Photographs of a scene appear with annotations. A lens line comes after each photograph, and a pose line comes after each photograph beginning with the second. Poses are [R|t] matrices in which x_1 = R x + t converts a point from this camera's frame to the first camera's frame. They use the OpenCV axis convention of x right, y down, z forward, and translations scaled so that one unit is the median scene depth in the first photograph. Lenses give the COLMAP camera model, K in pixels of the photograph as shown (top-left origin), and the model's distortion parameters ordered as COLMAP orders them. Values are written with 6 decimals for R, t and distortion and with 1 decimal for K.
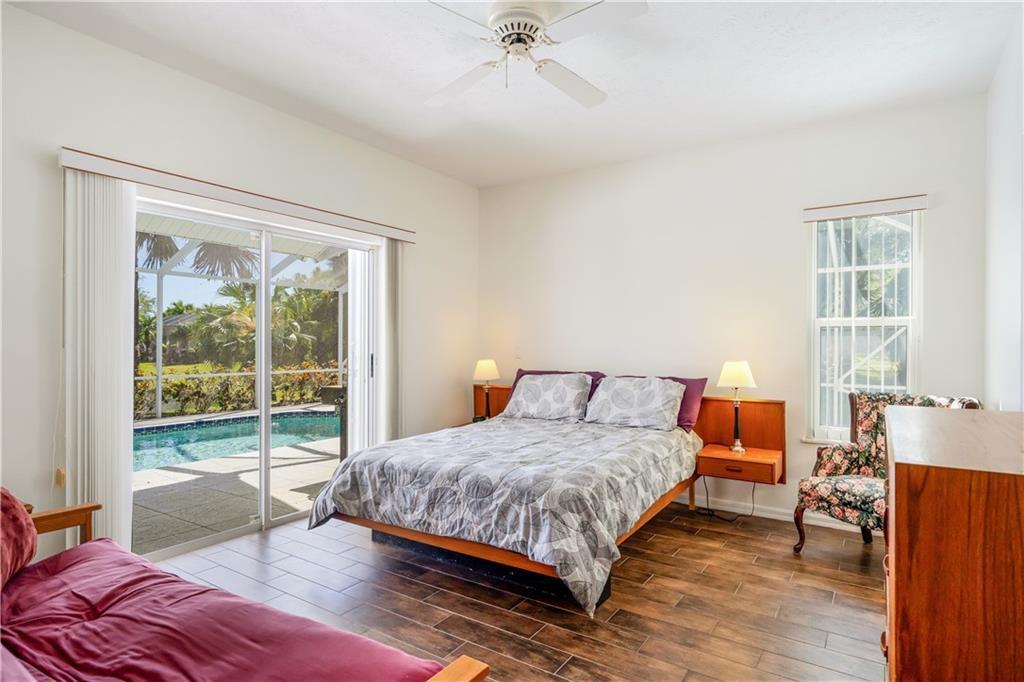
lens RADIAL K [[554.1, 0, 514.4], [0, 554.1, 343.2], [0, 0, 1]] dist [0.004606, 0.001438]
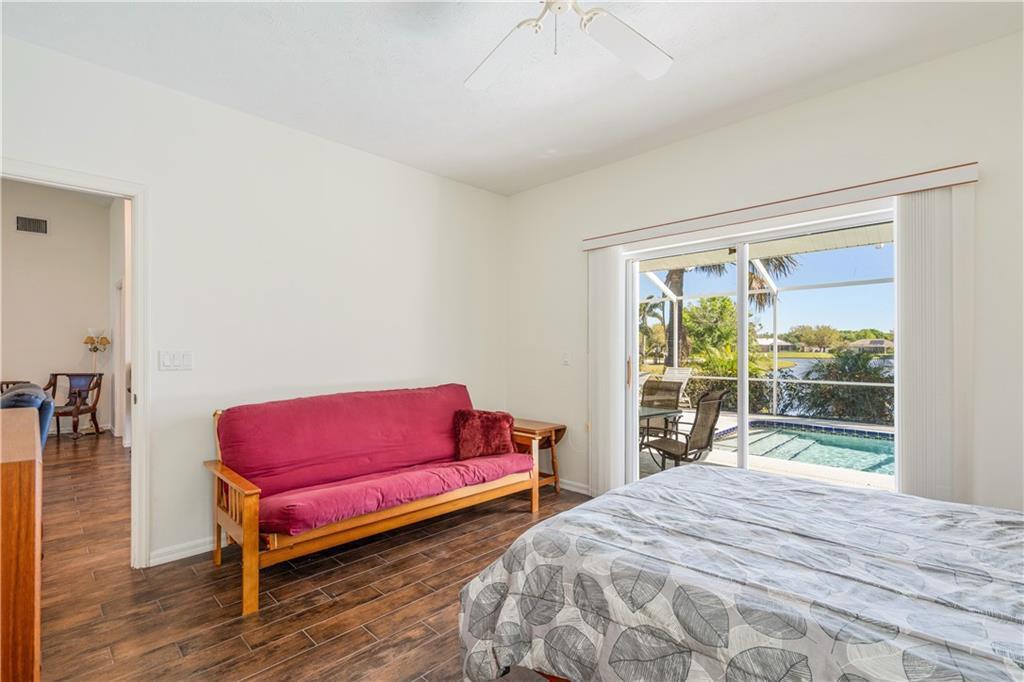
lens RADIAL K [[471.2, 0, 512.5], [0, 471.2, 348.6], [0, 0, 1]] dist [0.001281, 0.000909]
pose [[-0.189526, -0.009960, -0.981825, 0.422588], [0.000662, 0.999947, -0.010271, 0.005156], [0.981875, -0.002597, -0.189510, 0.633093]]
